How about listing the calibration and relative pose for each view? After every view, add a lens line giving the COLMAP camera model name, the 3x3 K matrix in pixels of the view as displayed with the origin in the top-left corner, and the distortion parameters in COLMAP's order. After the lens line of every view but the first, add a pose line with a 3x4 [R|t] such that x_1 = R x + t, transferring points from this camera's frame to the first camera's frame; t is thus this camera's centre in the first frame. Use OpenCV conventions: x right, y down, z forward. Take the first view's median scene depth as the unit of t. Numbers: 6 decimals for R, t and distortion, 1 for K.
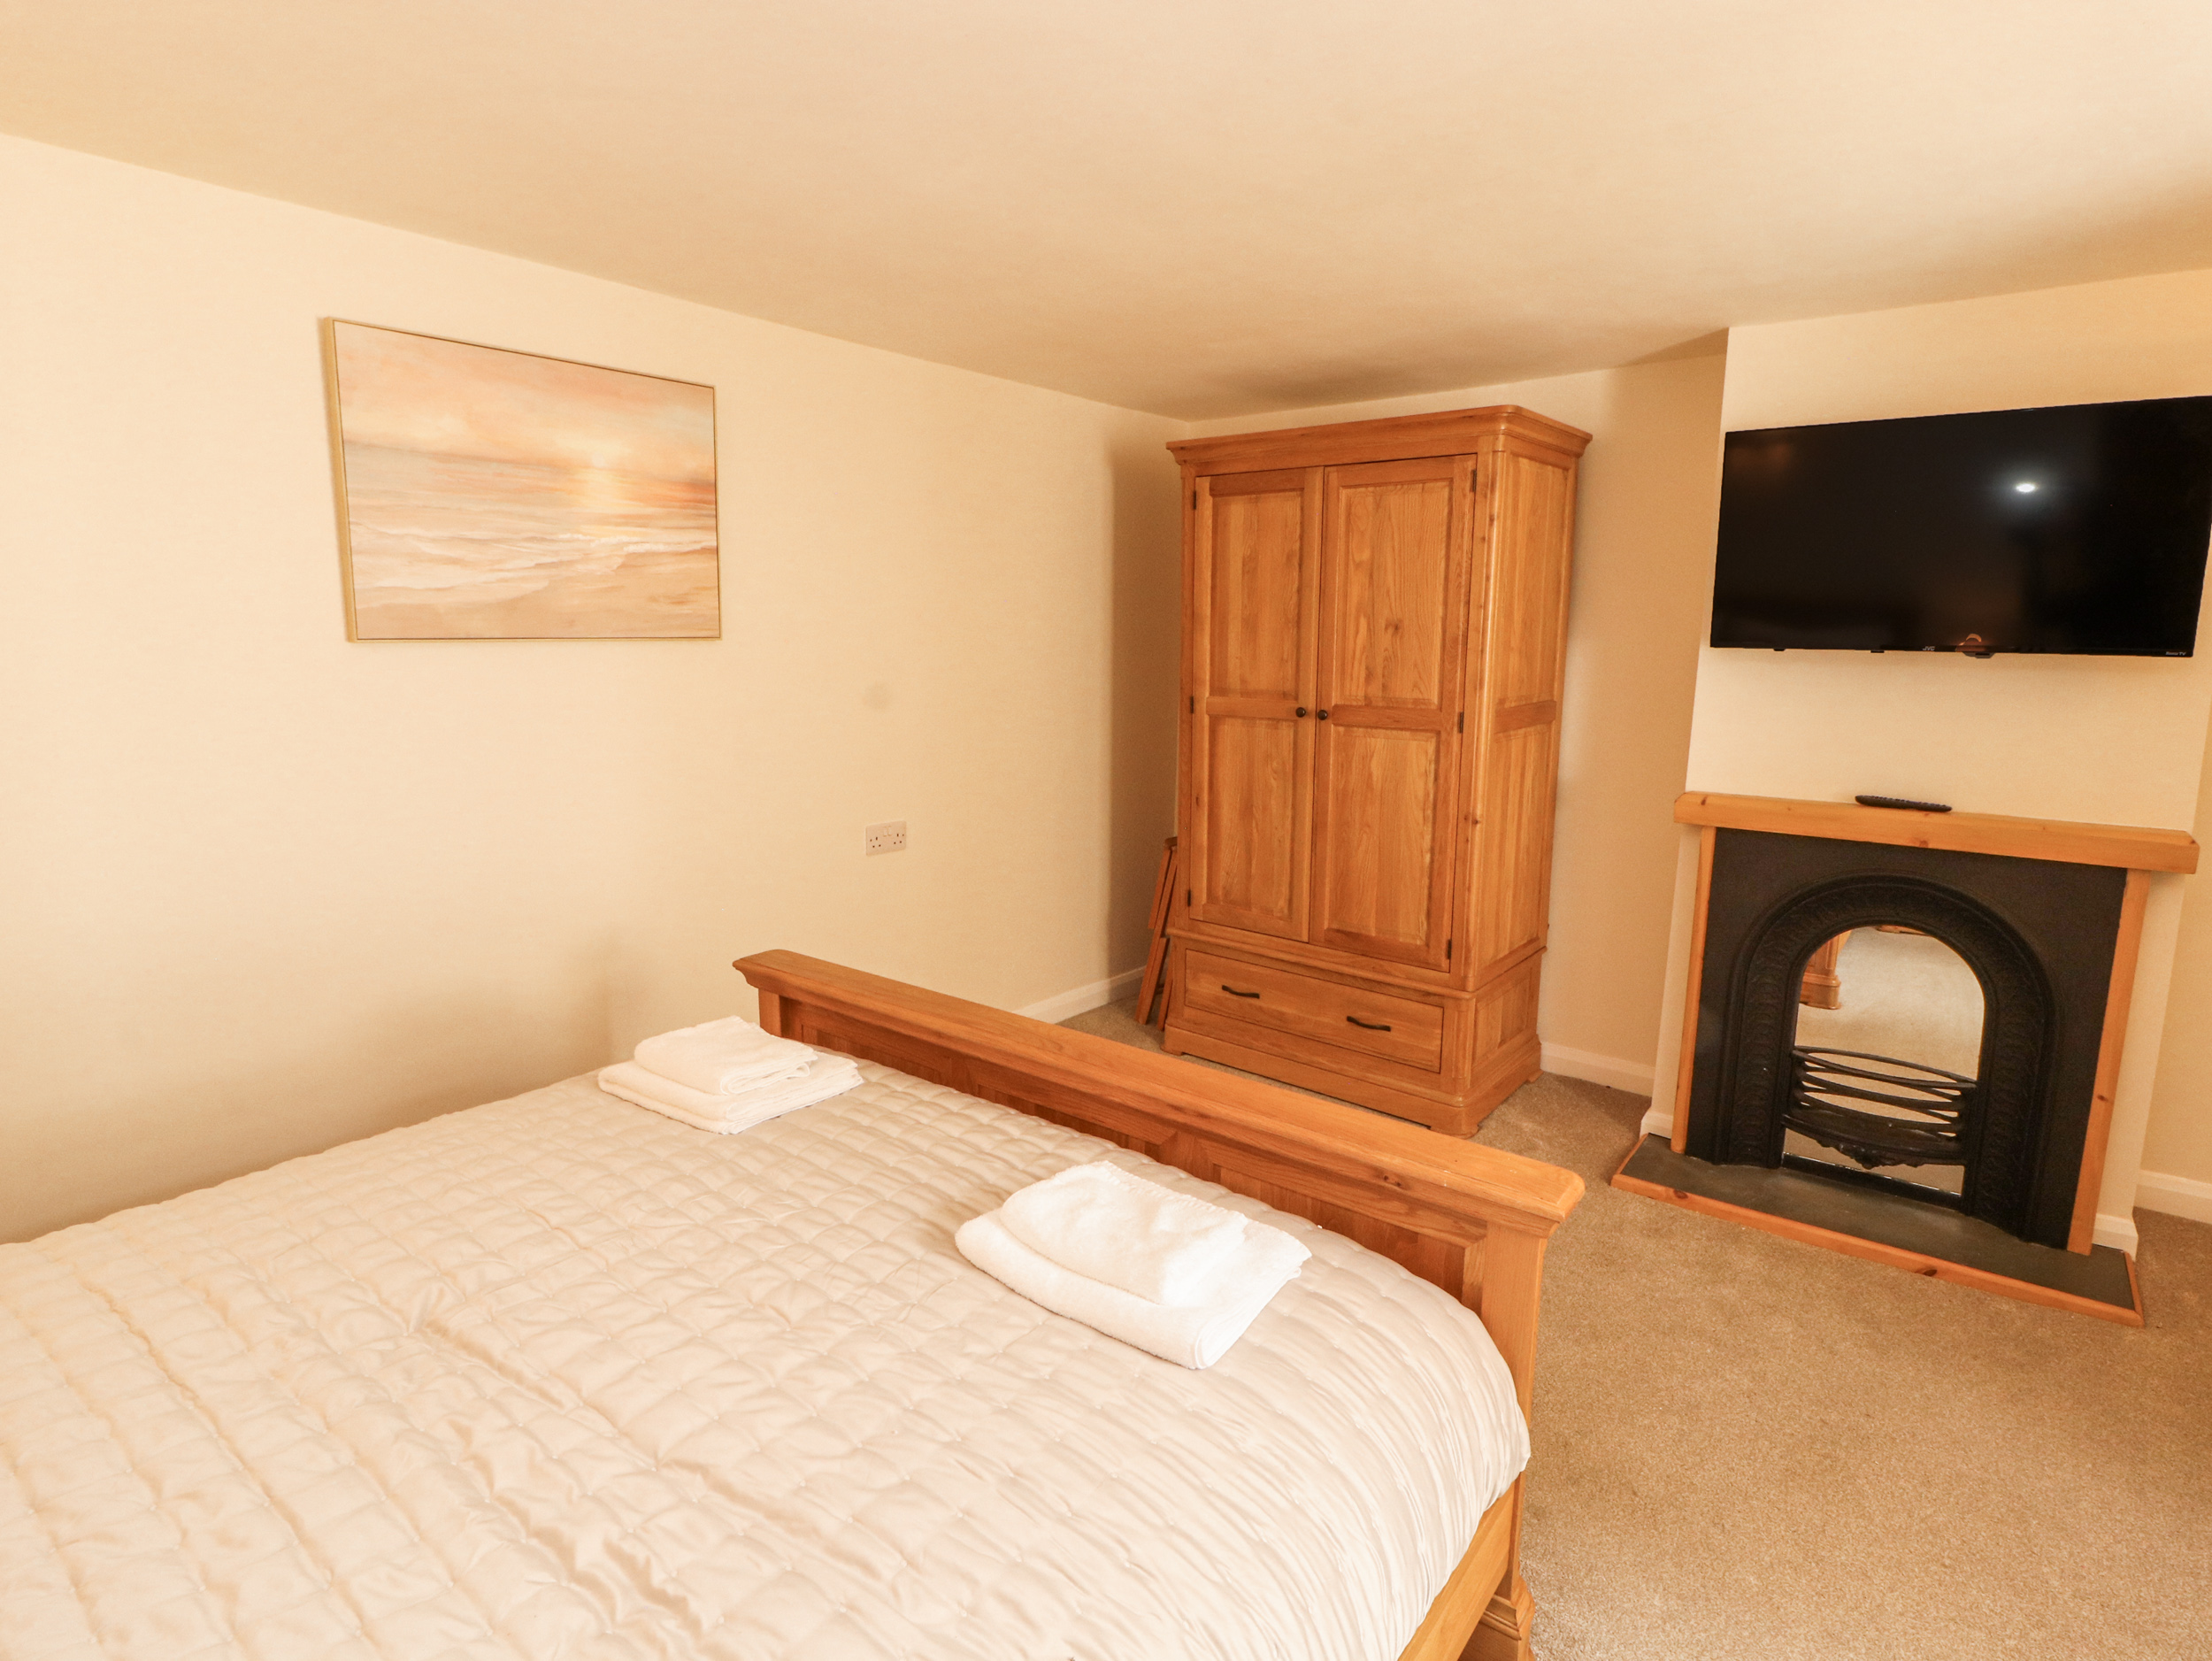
lens RADIAL K [[1180.3, 0, 1110.9], [0, 1180.3, 843.4], [0, 0, 1]] dist [-0.002739, -0.011104]
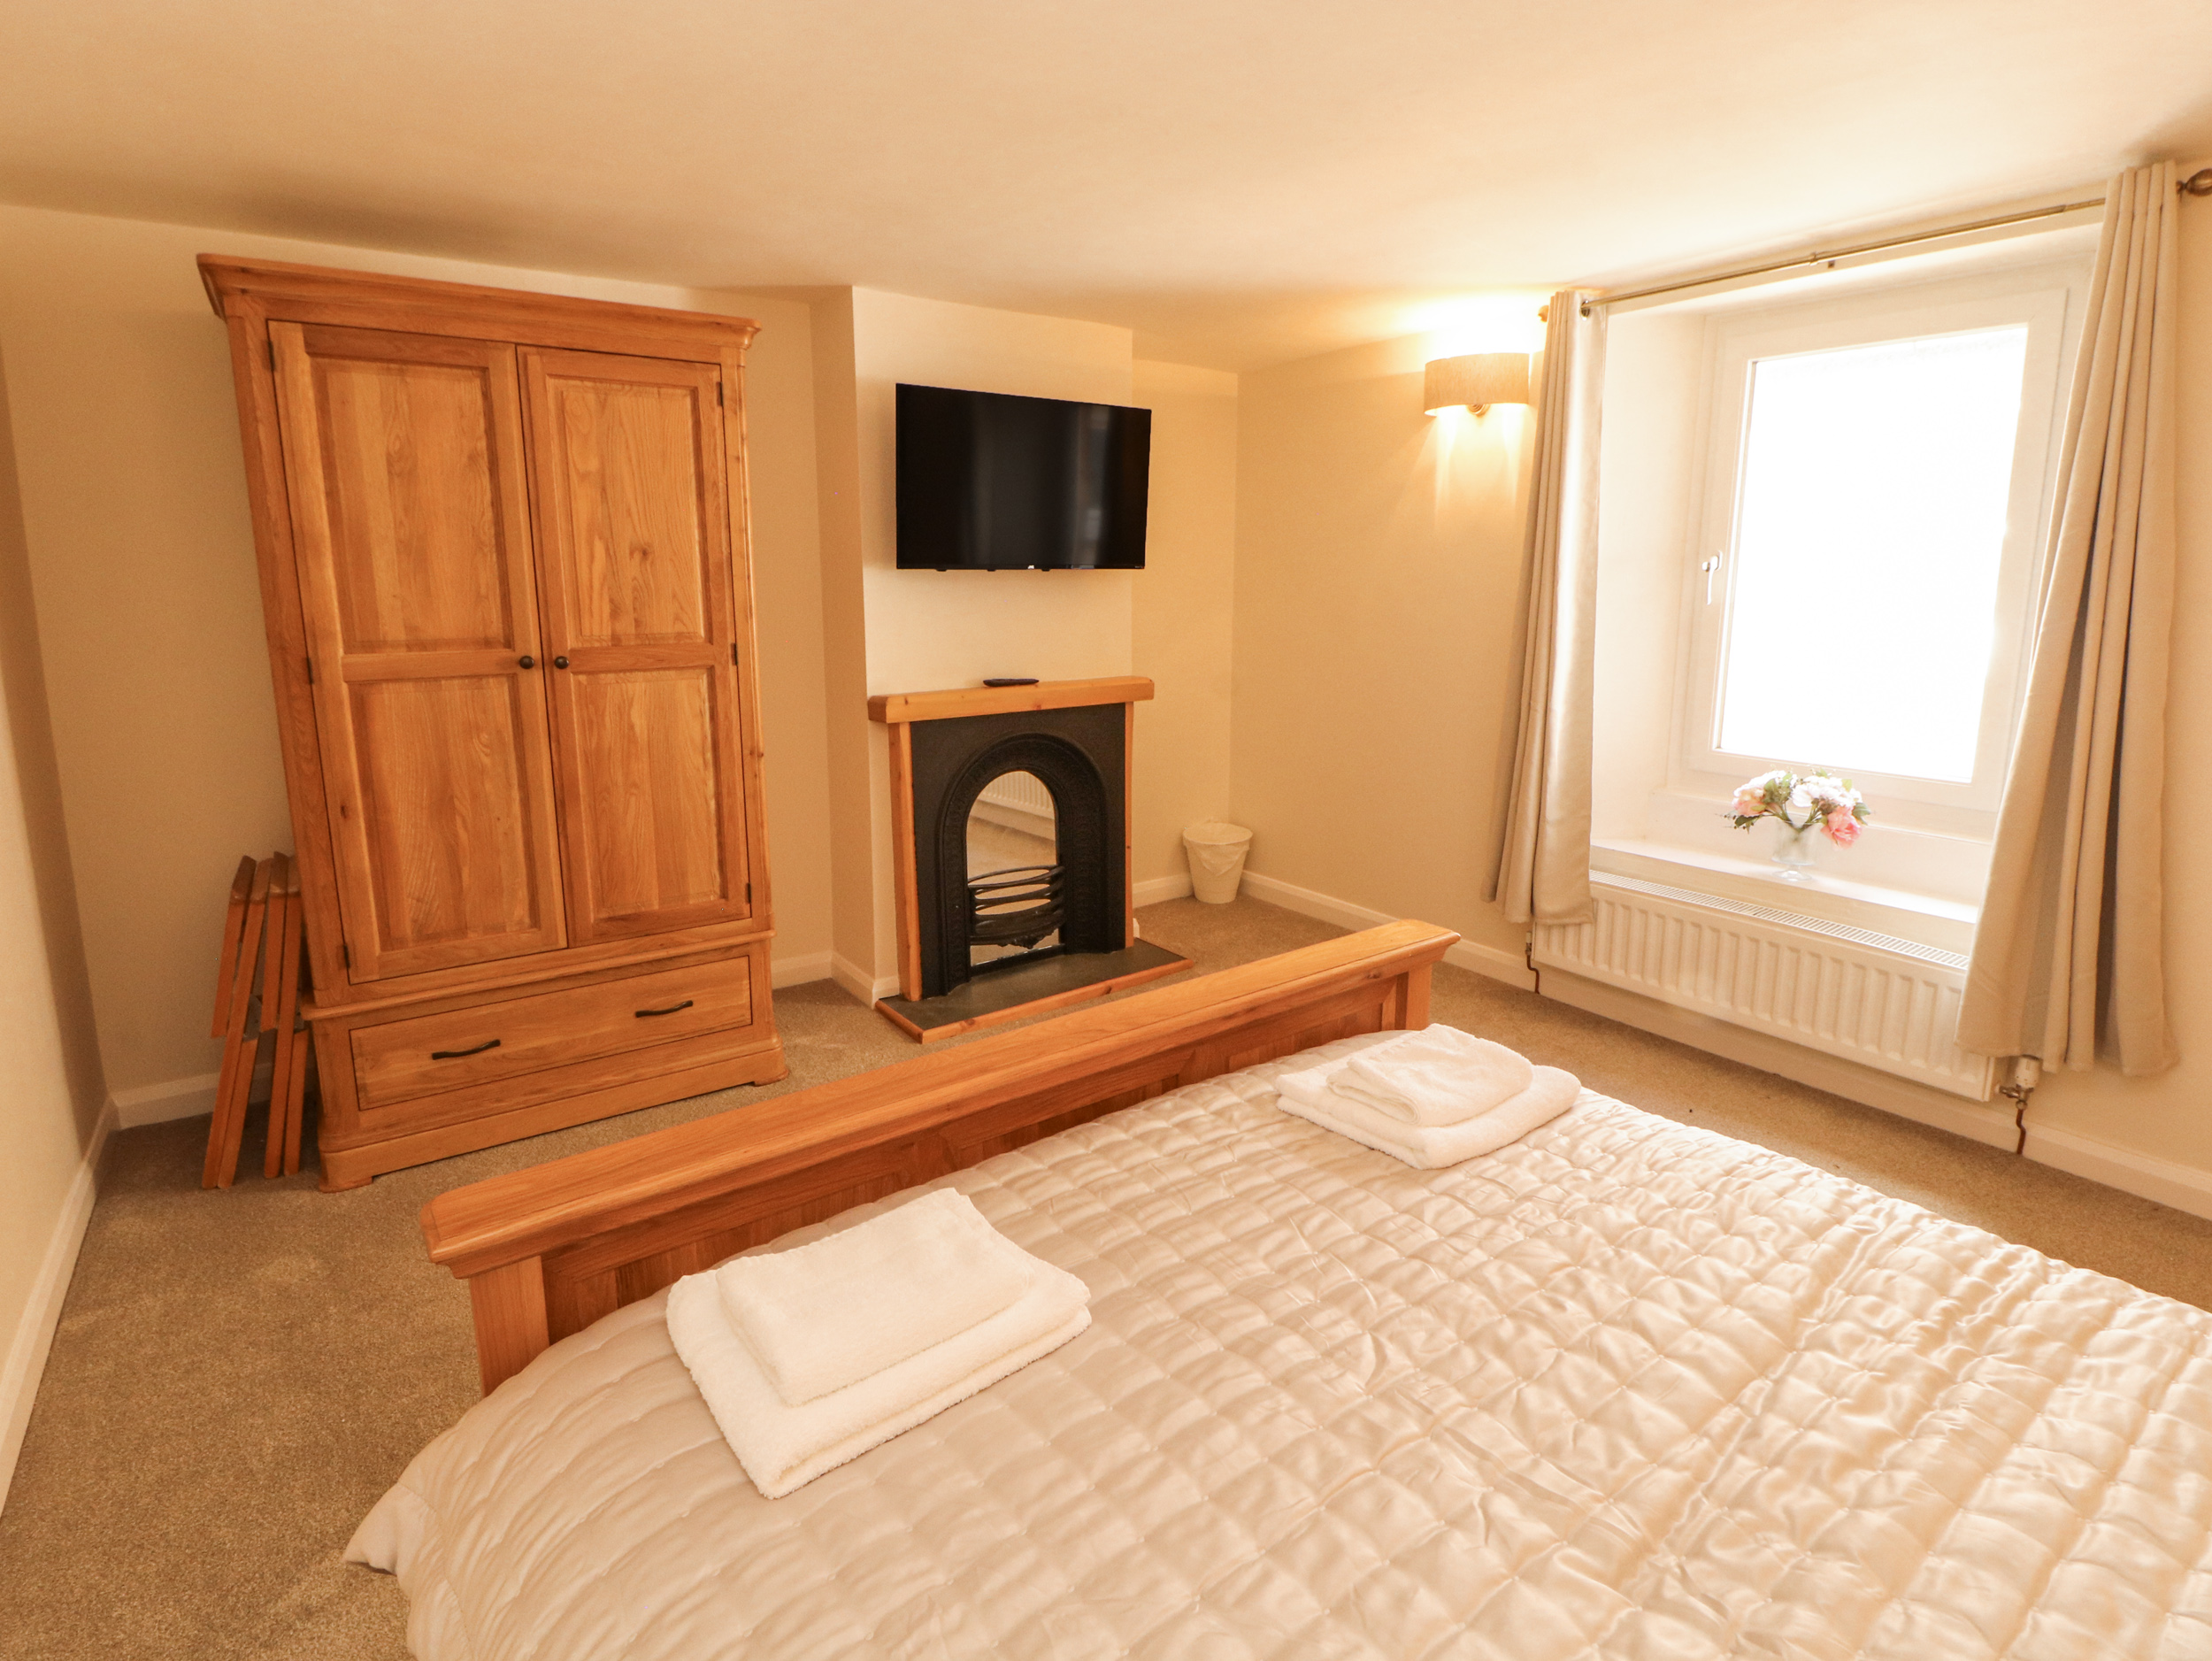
lens RADIAL K [[1180.3, 0, 1113.6], [0, 1180.3, 813.6], [0, 0, 1]] dist [-0.002739, -0.011104]
pose [[0.237112, -0.212535, 0.947949, -0.527531], [0.172188, 0.969521, 0.174301, -0.086968], [-0.956101, 0.121897, 0.266481, 0.454561]]
